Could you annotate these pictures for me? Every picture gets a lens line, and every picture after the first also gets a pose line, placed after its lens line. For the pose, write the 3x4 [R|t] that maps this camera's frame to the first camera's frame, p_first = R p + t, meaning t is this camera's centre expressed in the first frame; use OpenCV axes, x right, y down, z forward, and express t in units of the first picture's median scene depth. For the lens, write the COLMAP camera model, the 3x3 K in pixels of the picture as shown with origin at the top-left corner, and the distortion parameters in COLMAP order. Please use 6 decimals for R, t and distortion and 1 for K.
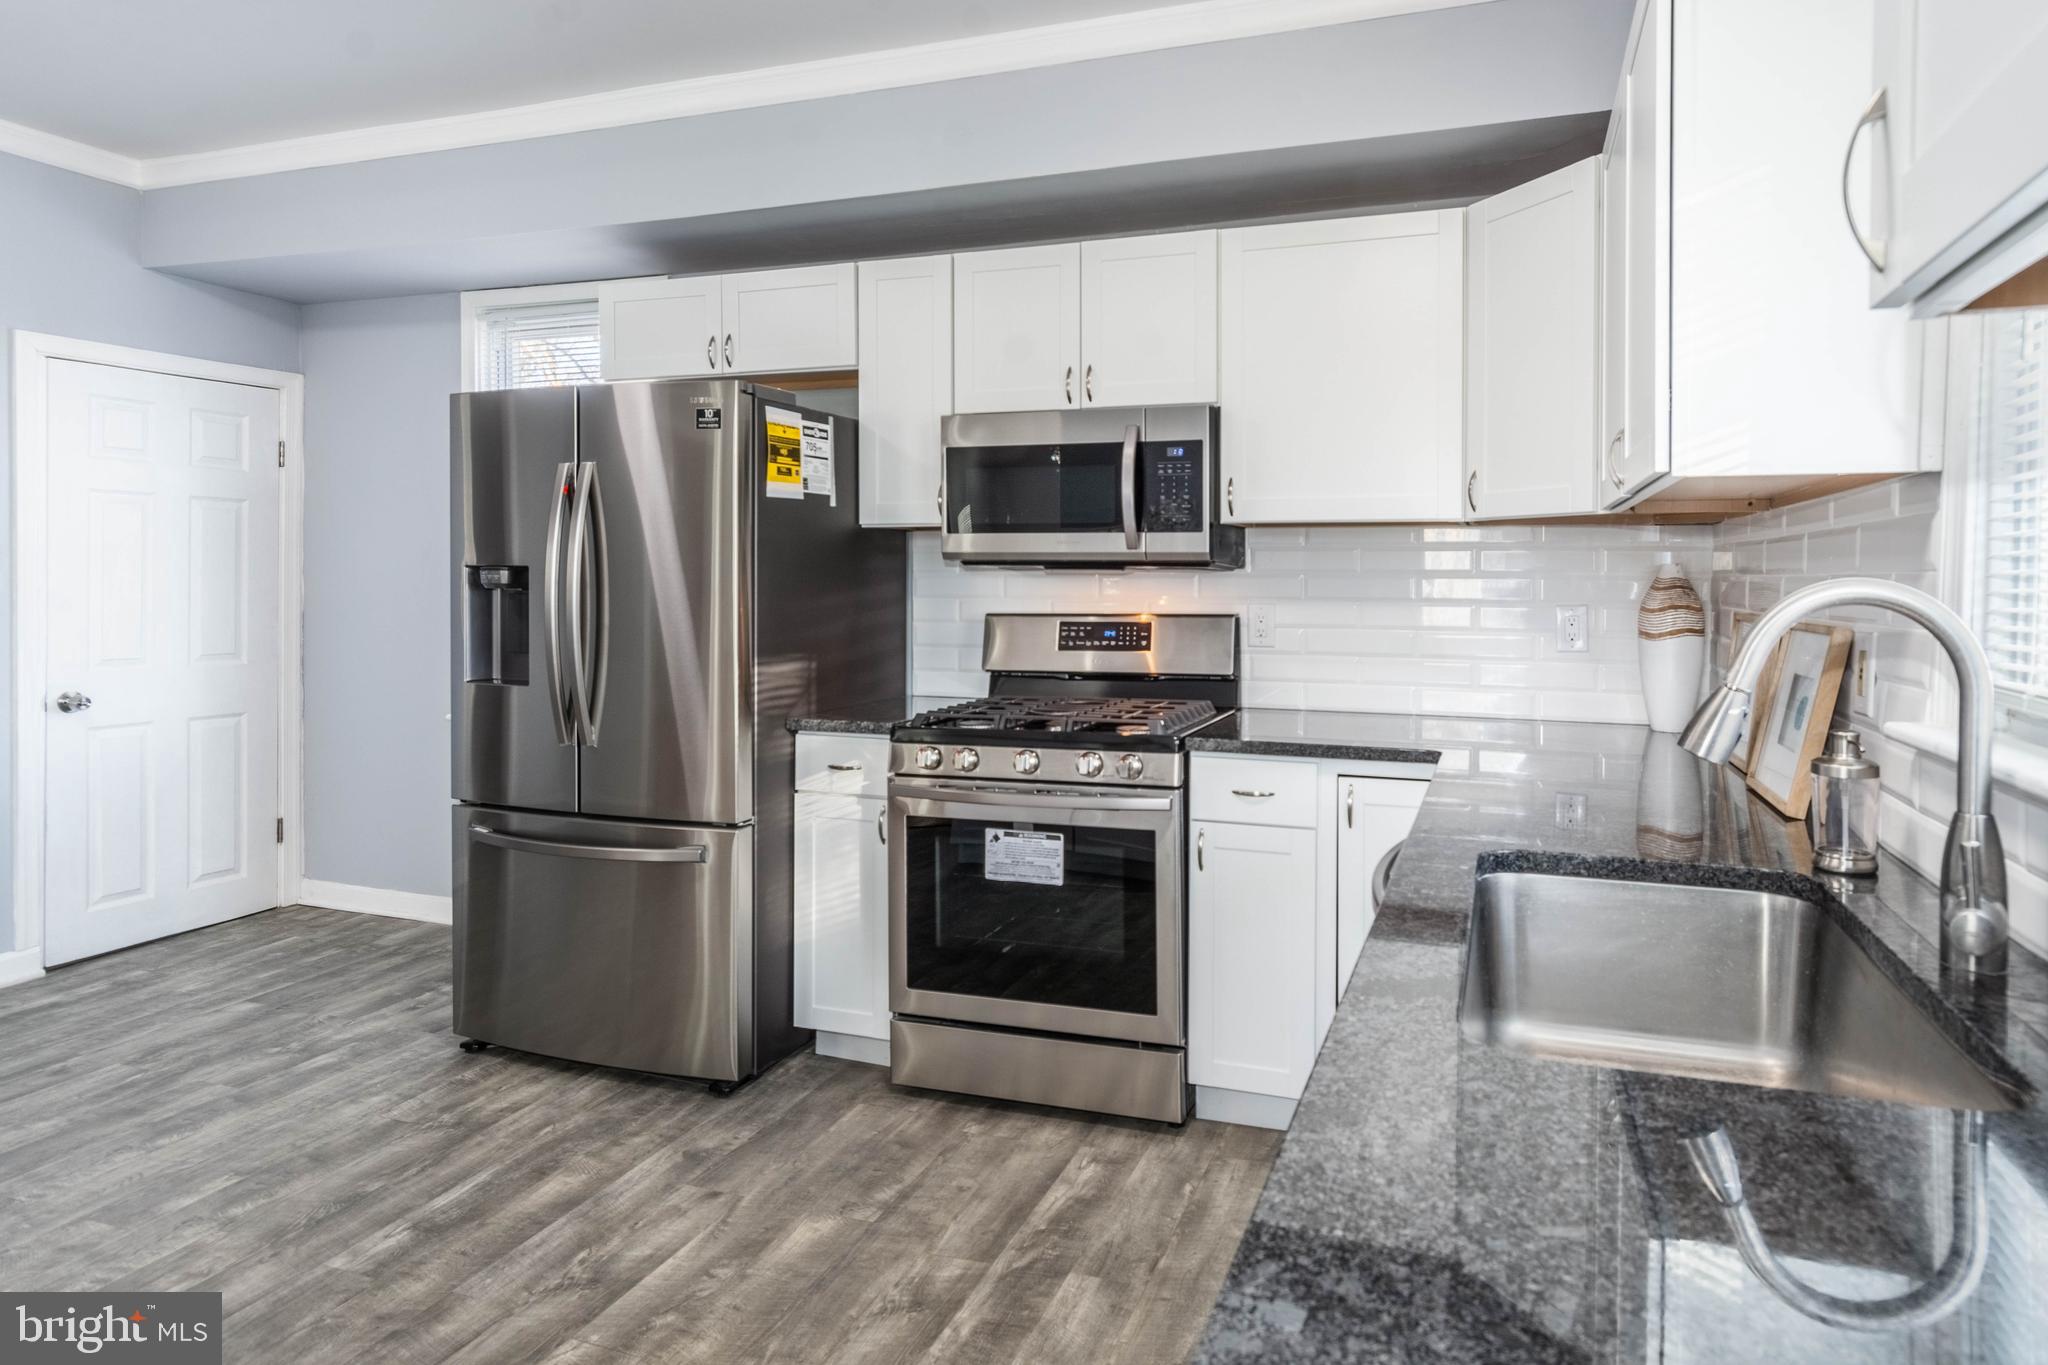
lens RADIAL K [[1092.9, 0, 1055.1], [0, 1092.9, 598.1], [0, 0, 1]] dist [-0.000494, -0.001999]
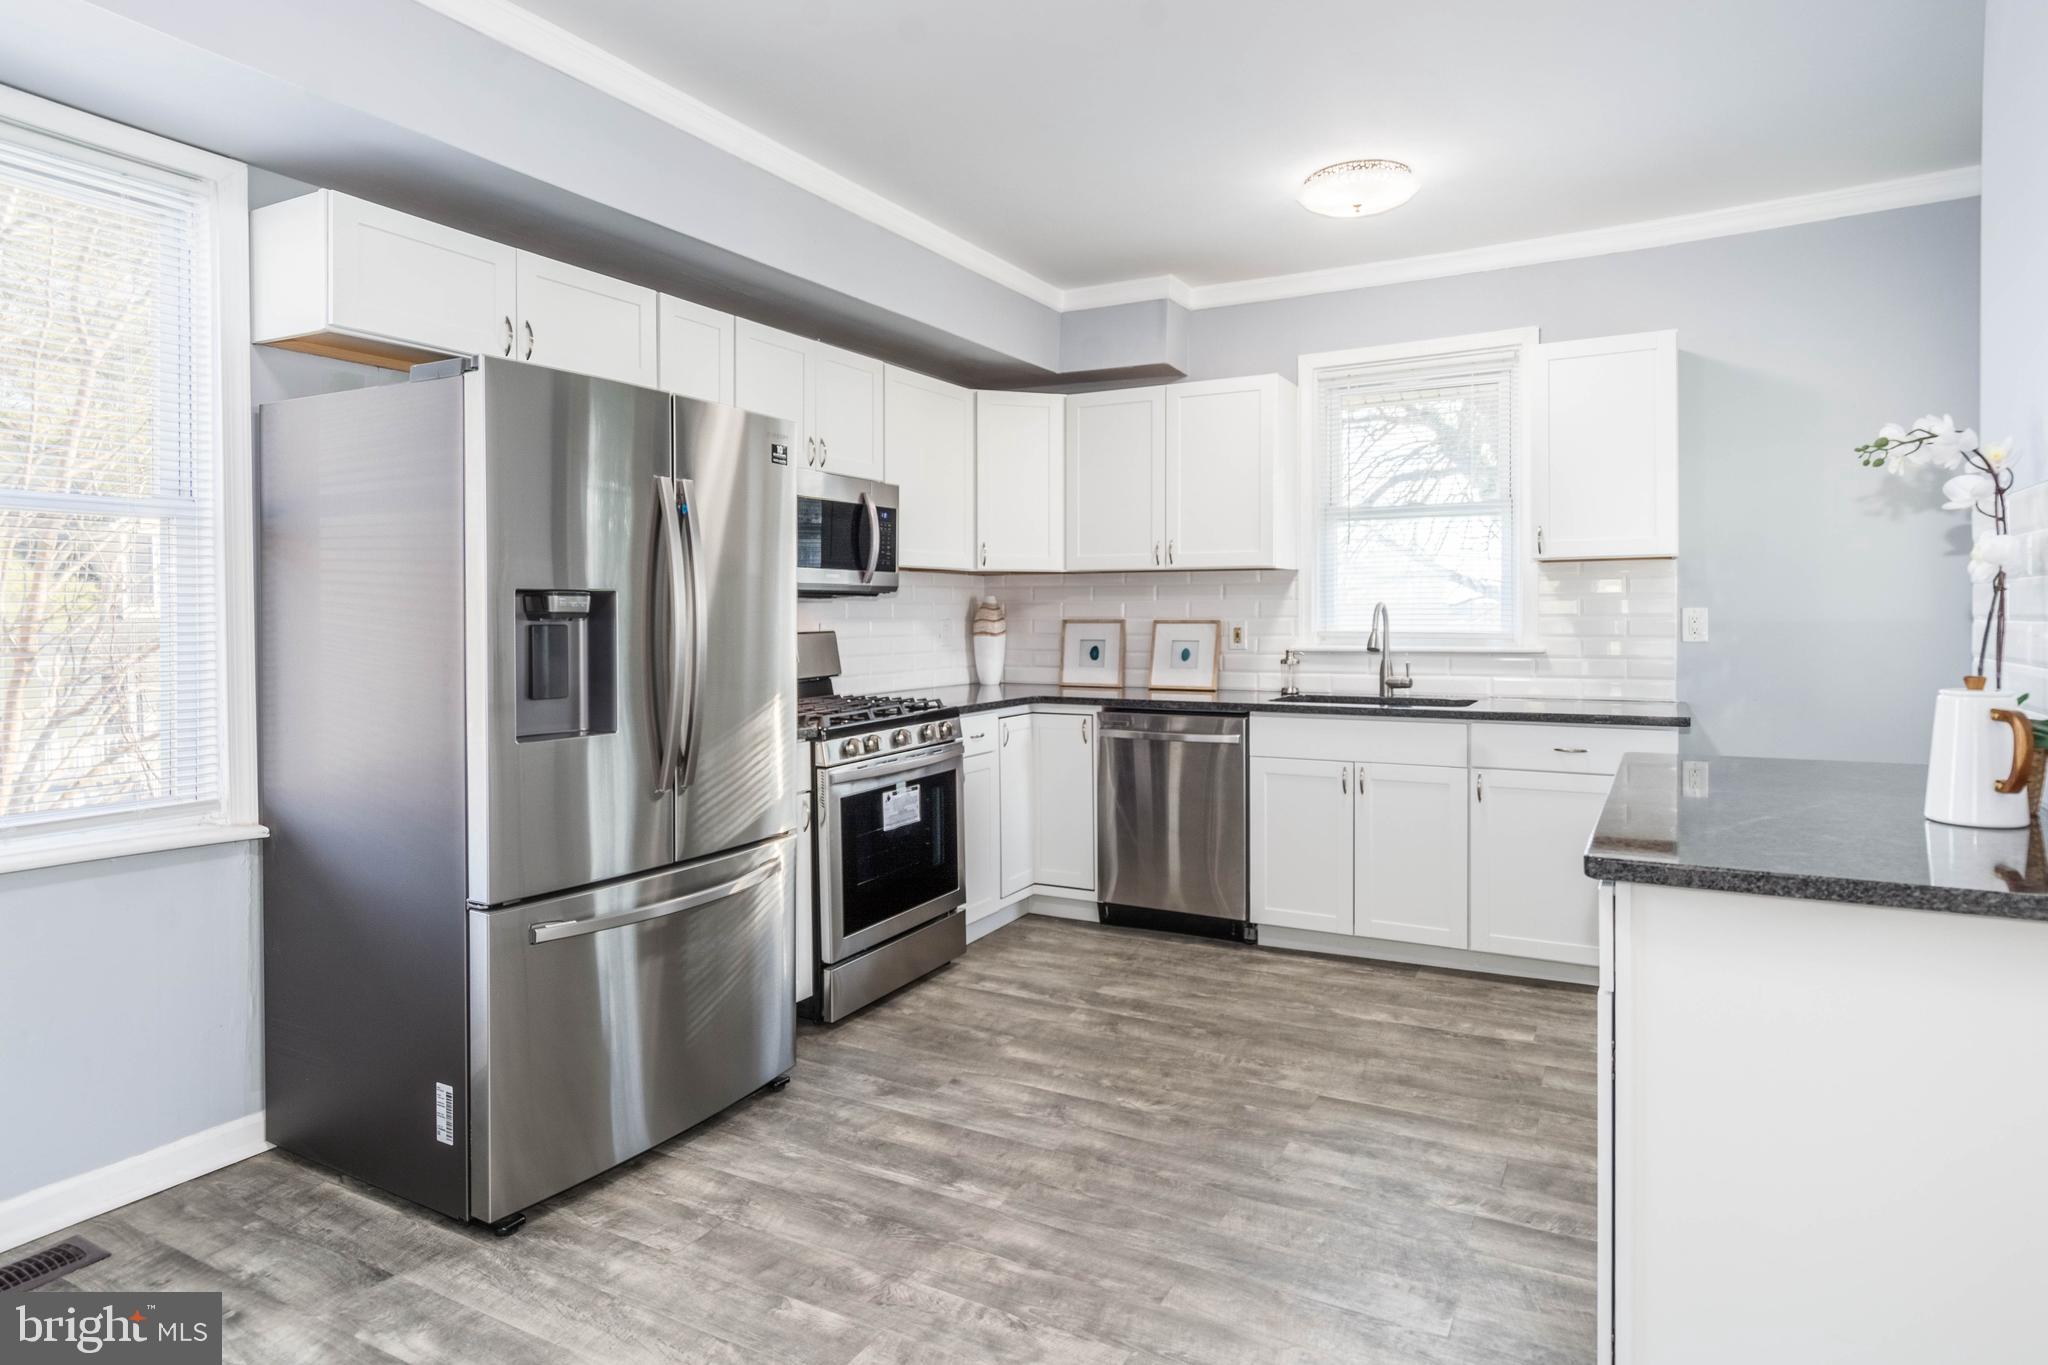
lens RADIAL K [[1092.9, 0, 1057.1], [0, 1092.9, 642.6], [0, 0, 1]] dist [-0.000494, -0.001999]
pose [[0.203877, -0.036542, 0.978314, -1.411298], [0.019342, 0.999258, 0.033294, -0.012401], [-0.978805, 0.012134, 0.204433, 0.561805]]
